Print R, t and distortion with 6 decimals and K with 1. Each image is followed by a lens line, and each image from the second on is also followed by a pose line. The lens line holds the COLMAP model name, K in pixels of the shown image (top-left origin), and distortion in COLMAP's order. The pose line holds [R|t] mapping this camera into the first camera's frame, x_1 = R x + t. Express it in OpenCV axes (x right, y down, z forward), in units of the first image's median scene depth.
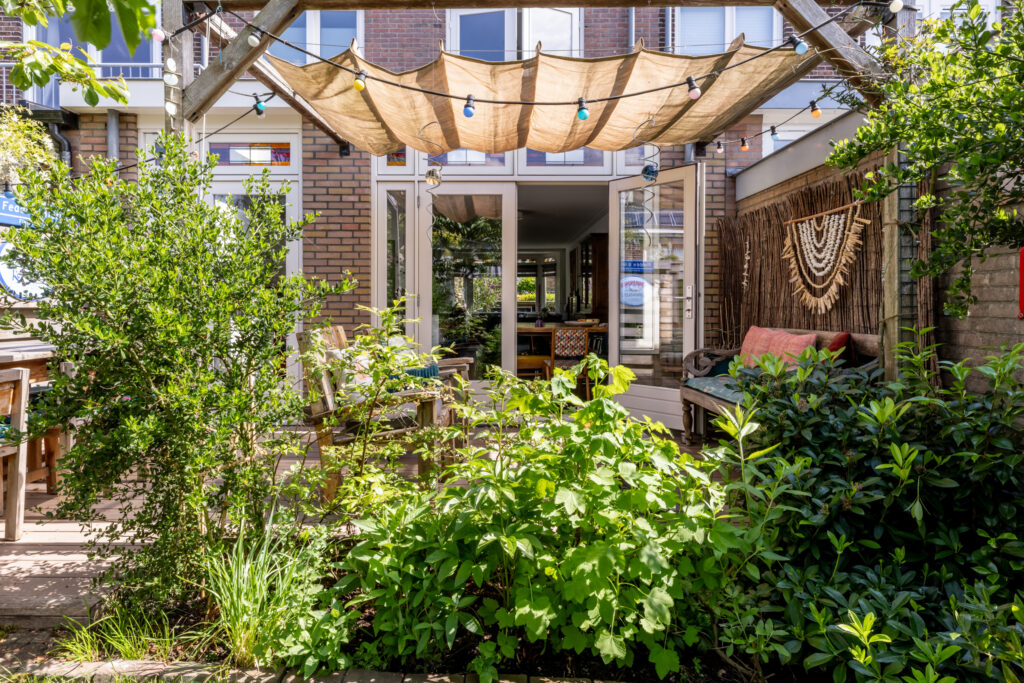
lens RADIAL K [[568.5, 0, 509.9], [0, 568.5, 335.6], [0, 0, 1]] dist [0.010513, -0.000402]
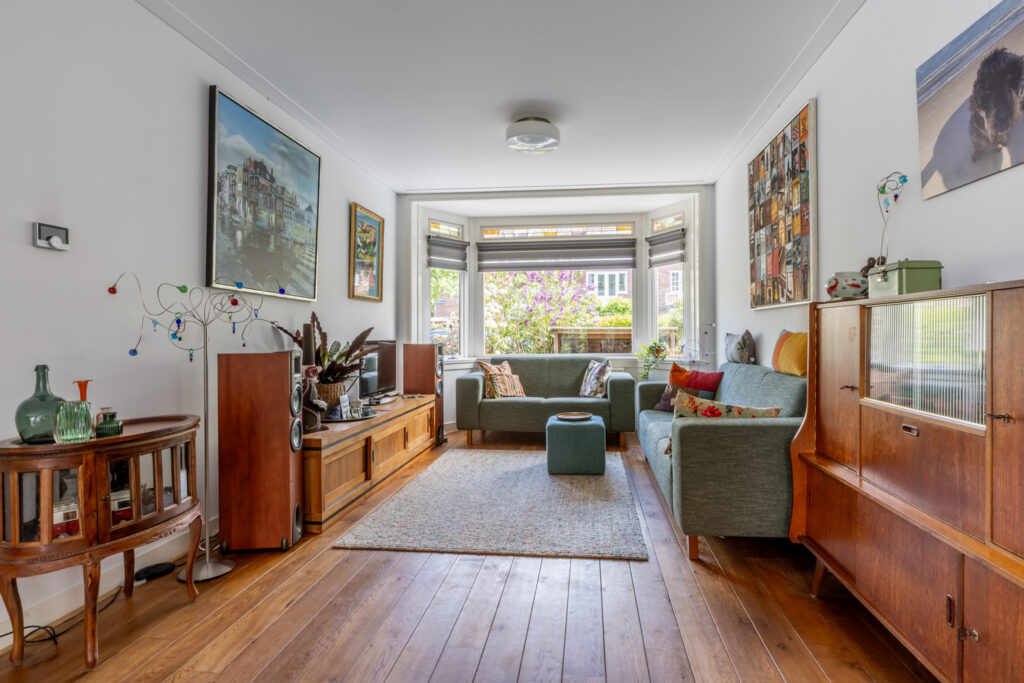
lens RADIAL K [[529.5, 0, 536.7], [0, 529.5, 328.6], [0, 0, 1]] dist [-0.001246, 0.000069]
pose [[0.992461, -0.003358, -0.122517, 0.093548], [-0.003867, 0.998269, -0.058682, -0.145418], [0.122502, 0.058713, 0.990730, 2.431709]]
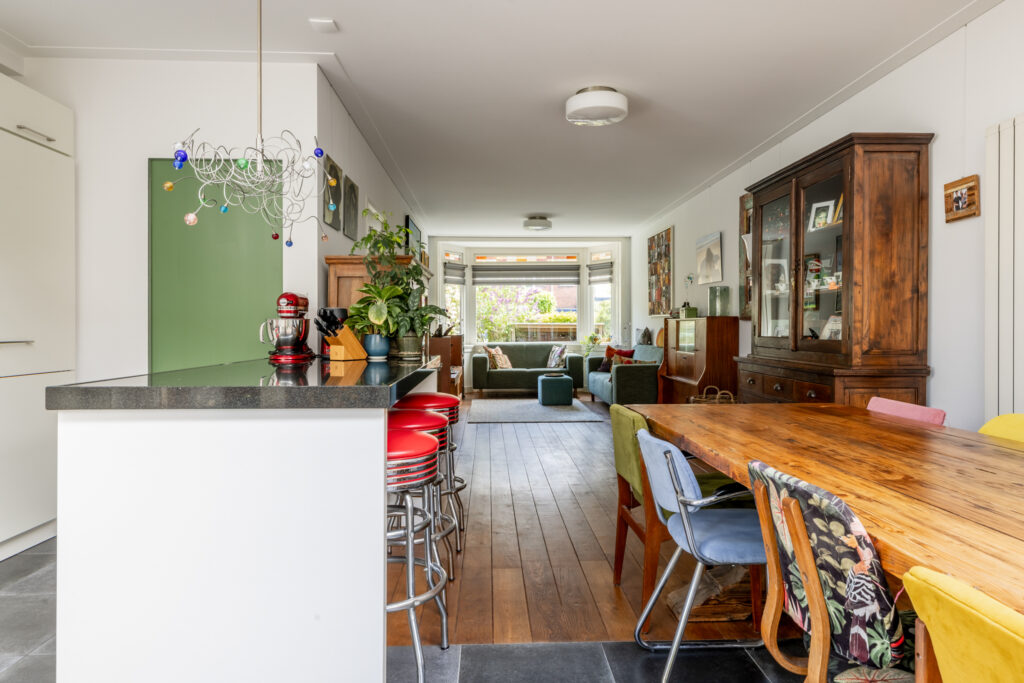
lens RADIAL K [[624.1, 0, 514.3], [0, 624.1, 330.7], [0, 0, 1]] dist [0.003277, 0.000500]
pose [[0.999864, -0.000958, 0.016477, -0.134417], [0.001661, 0.999085, -0.042743, -0.097576], [-0.016421, 0.042765, 0.998950, 1.299700]]
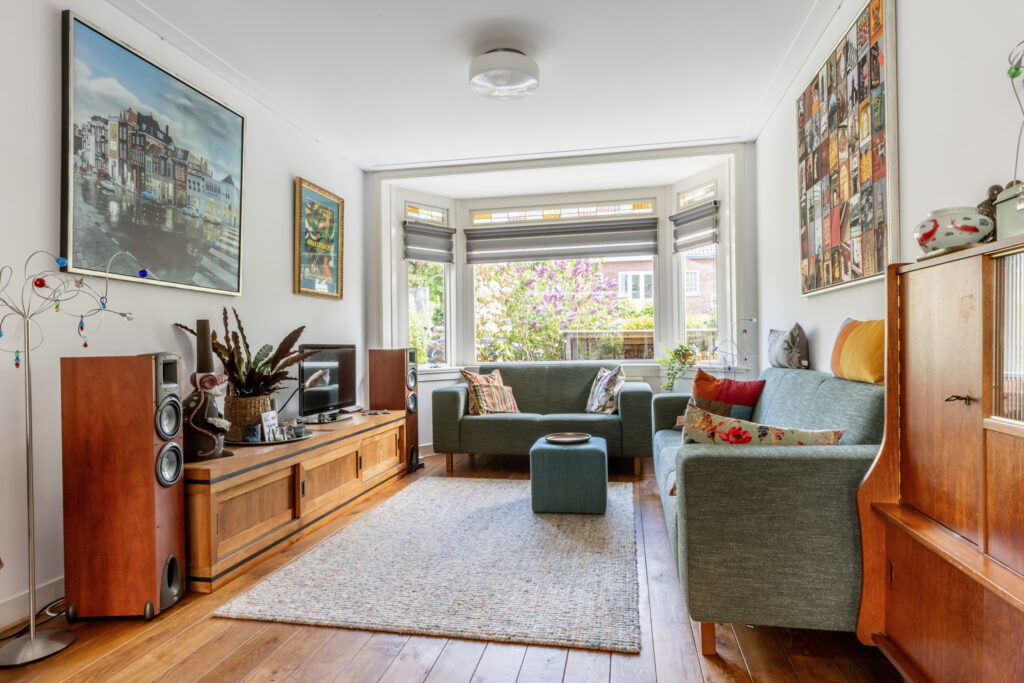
lens RADIAL K [[577.5, 0, 512.0], [0, 577.5, 341.5], [0, 0, 1]] dist [0.005576, -0.000068]
pose [[0.975923, -0.014845, -0.217611, 0.148685], [0.003455, 0.998608, -0.052630, -0.136666], [0.218090, 0.050611, 0.974616, 2.587527]]
